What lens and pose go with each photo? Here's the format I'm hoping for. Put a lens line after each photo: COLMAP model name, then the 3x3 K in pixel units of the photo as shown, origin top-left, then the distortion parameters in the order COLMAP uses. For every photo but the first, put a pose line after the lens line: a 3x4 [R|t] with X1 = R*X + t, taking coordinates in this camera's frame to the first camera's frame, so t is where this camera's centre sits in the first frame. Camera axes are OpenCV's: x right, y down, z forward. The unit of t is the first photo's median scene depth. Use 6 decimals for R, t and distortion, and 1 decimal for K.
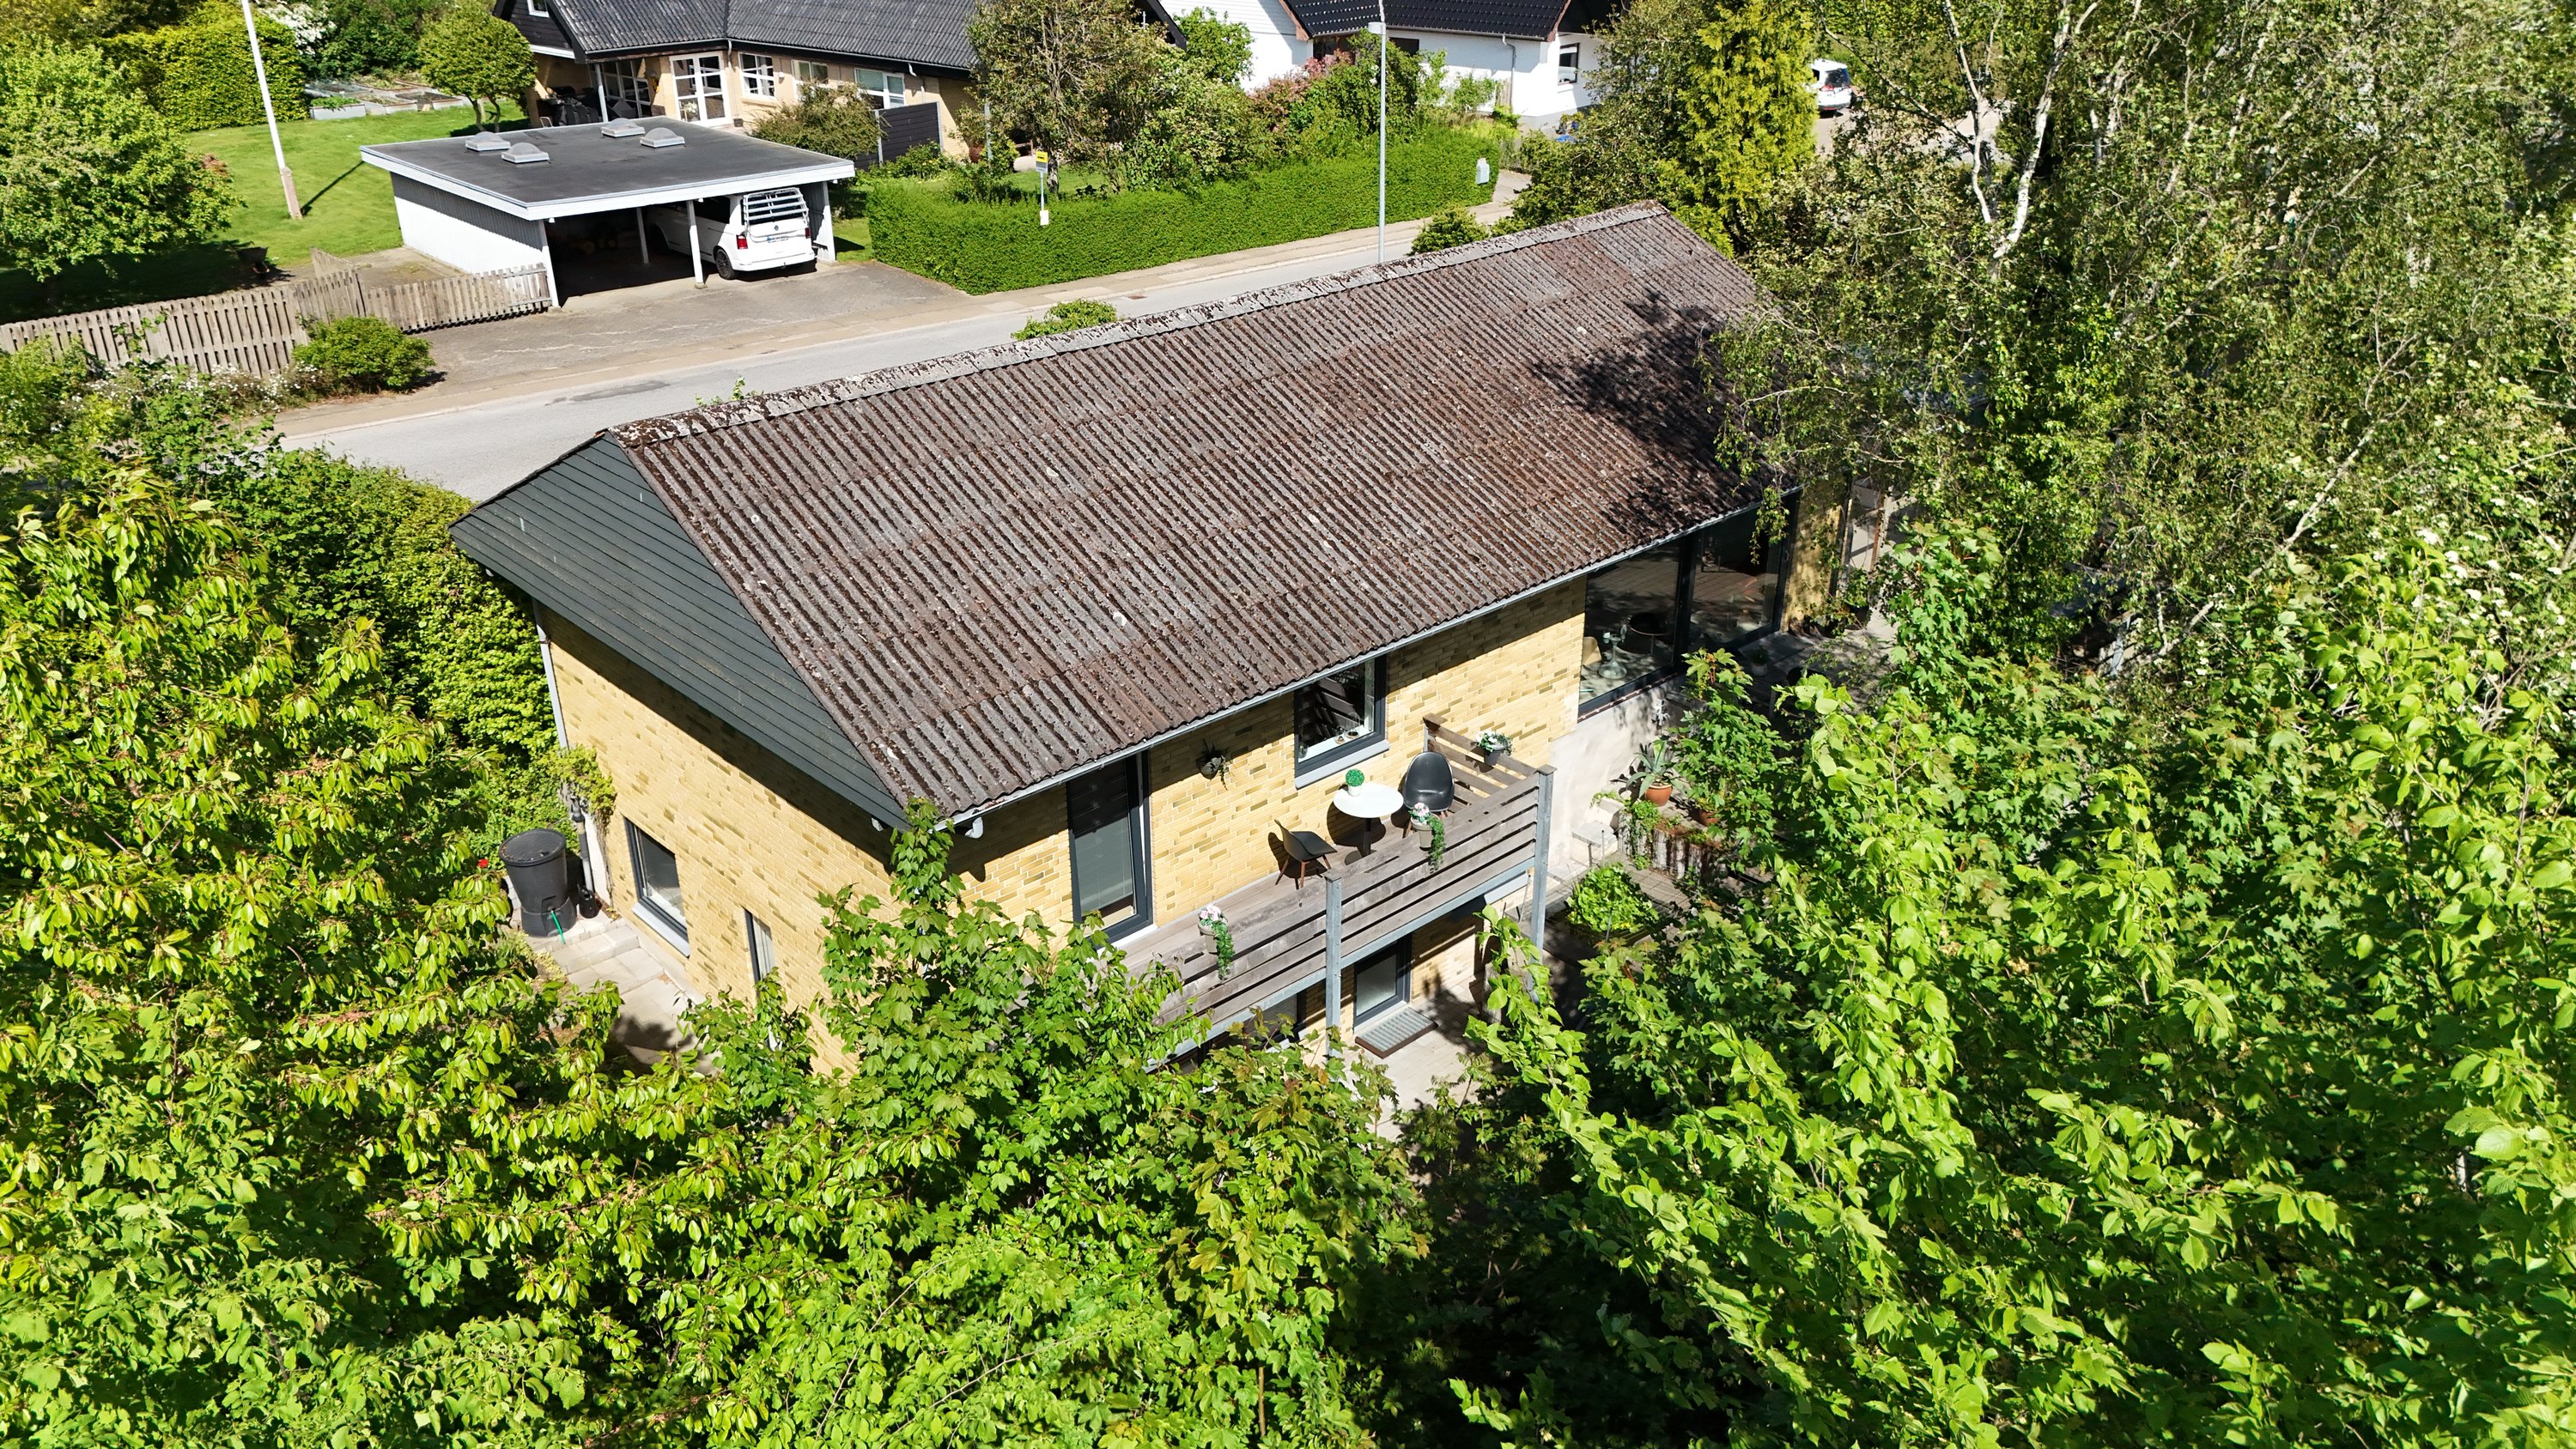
lens RADIAL K [[1895.3, 0, 1283.6], [0, 1895.3, 722.7], [0, 0, 1]] dist [0.082091, -0.082573]
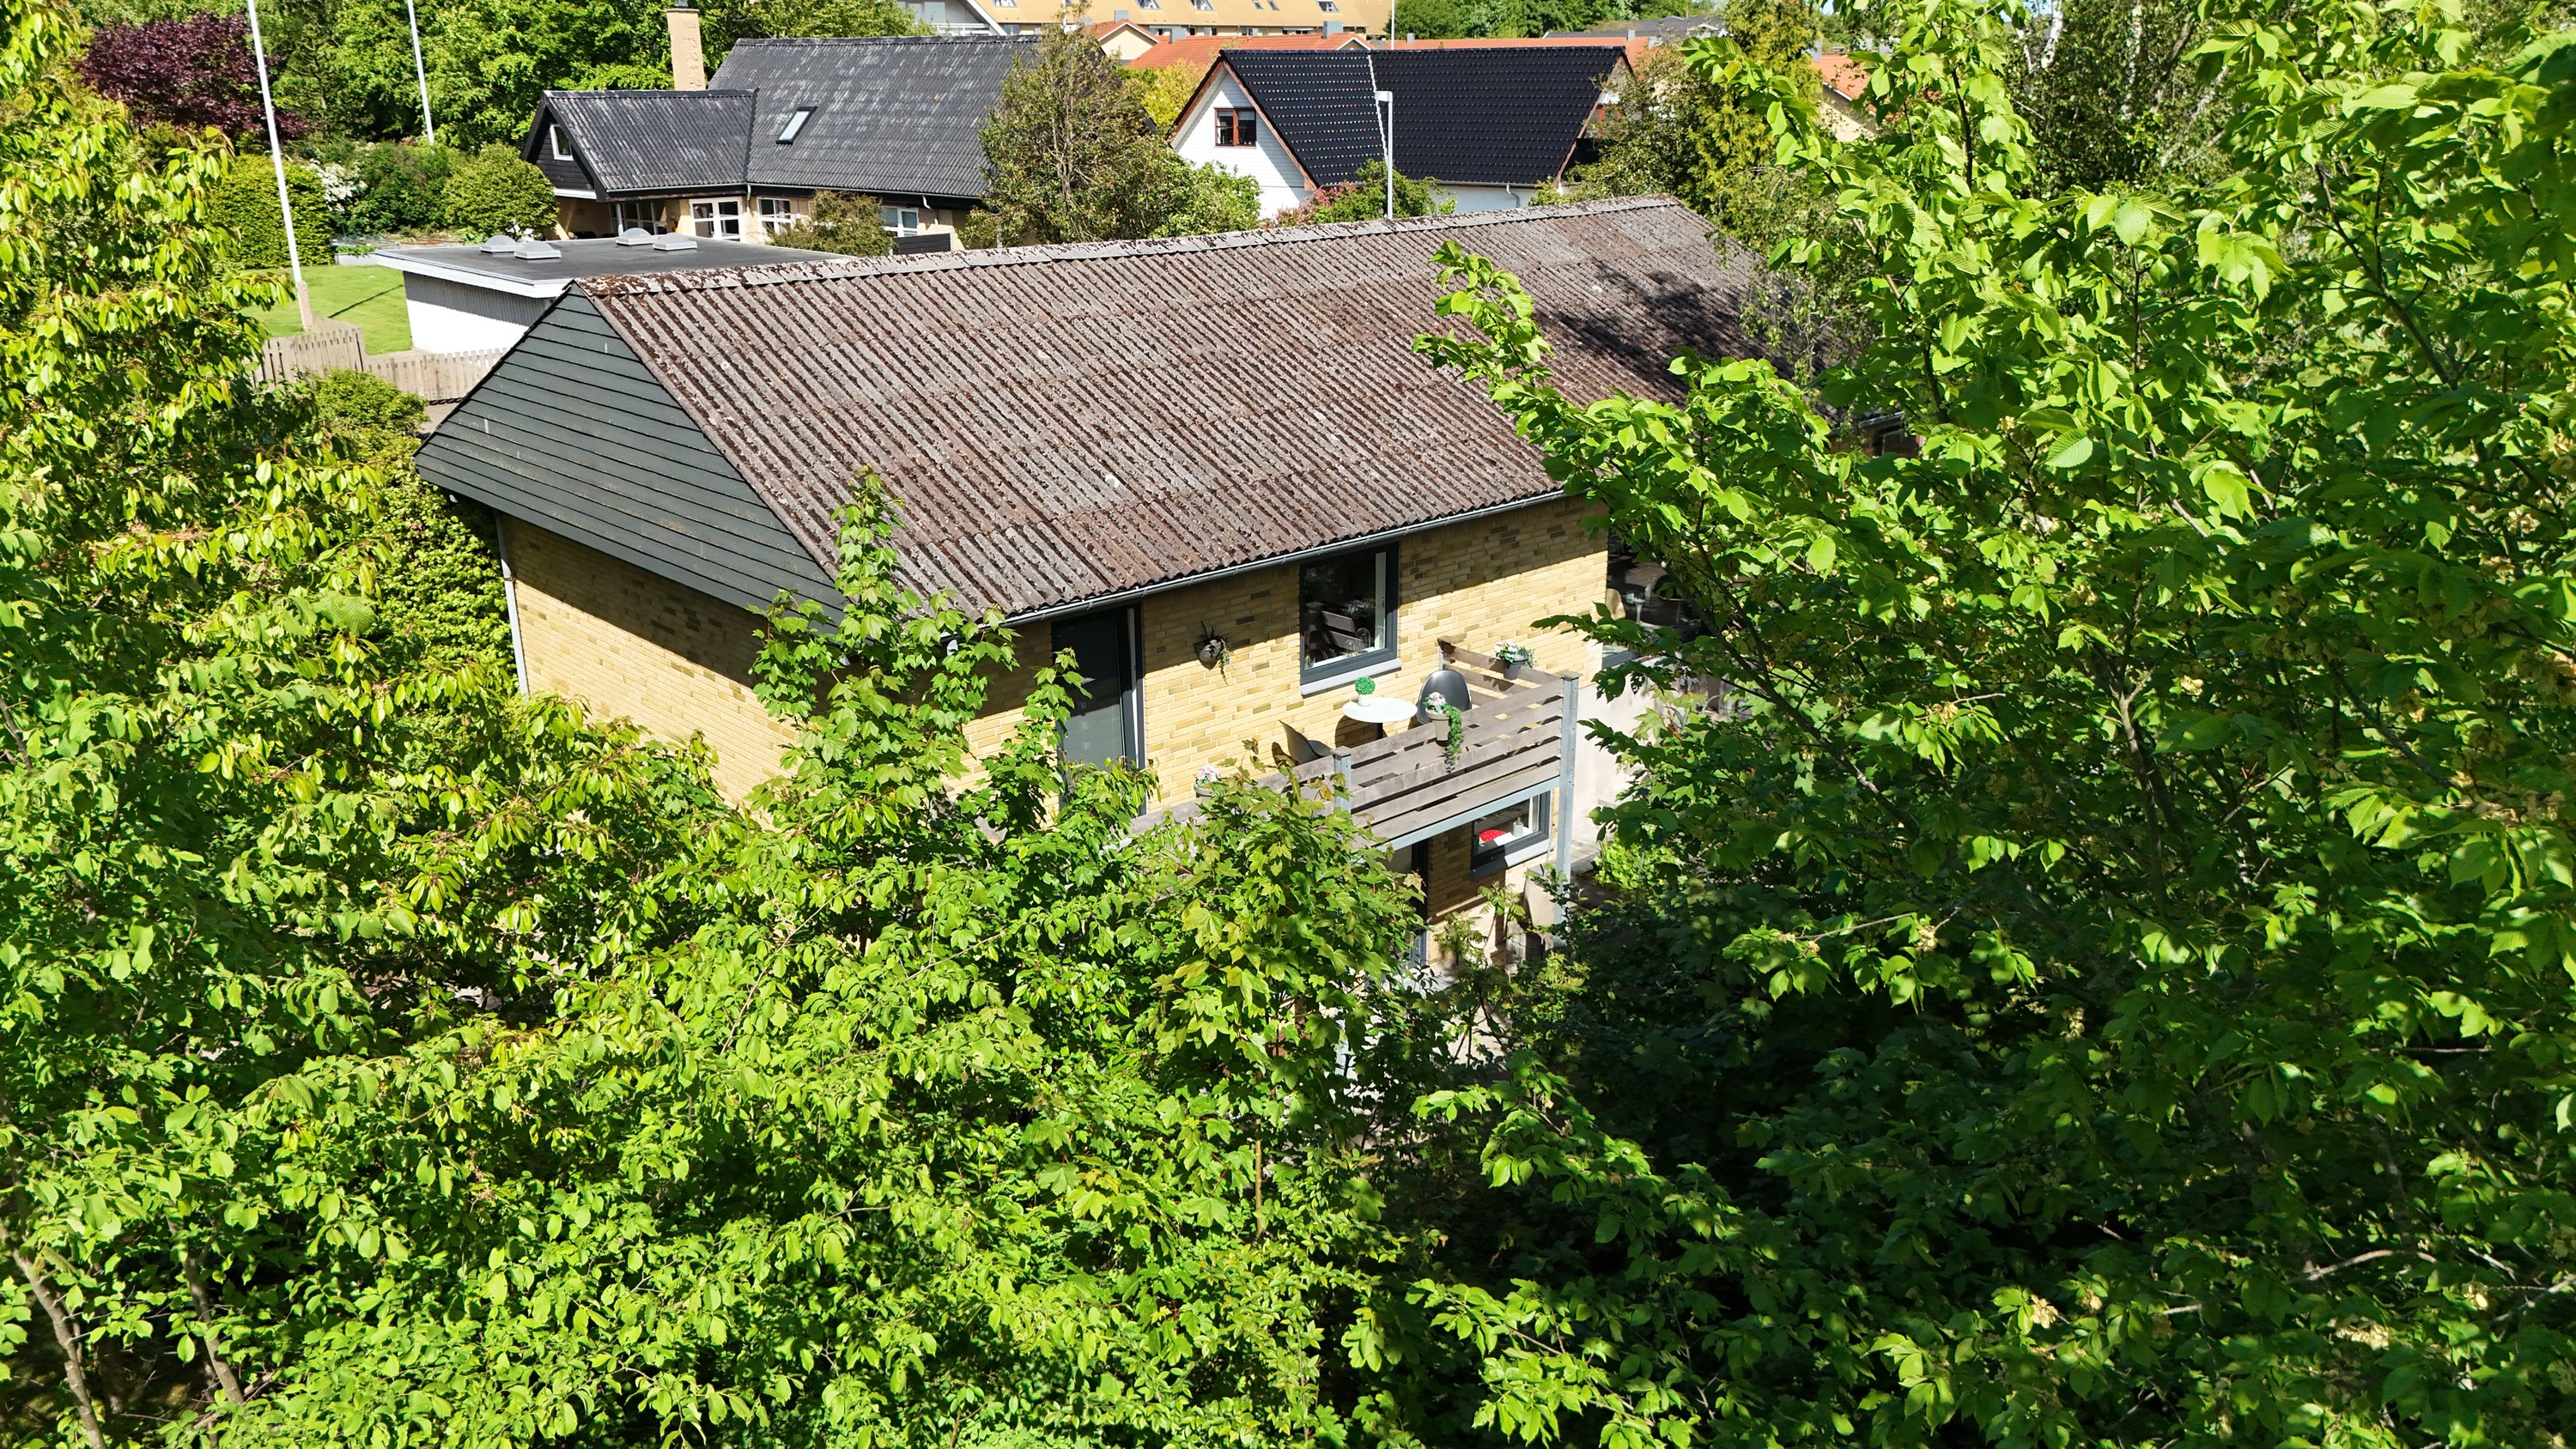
lens RADIAL K [[1906.5, 0, 1279.5], [0, 1906.5, 720.6], [0, 0, 1]] dist [0.066489, -0.057164]
pose [[0.999973, 0.000710, -0.007342, 0.002694], [-0.001572, 0.993007, -0.118047, 0.166020], [0.007207, 0.118055, 0.992981, 0.078452]]
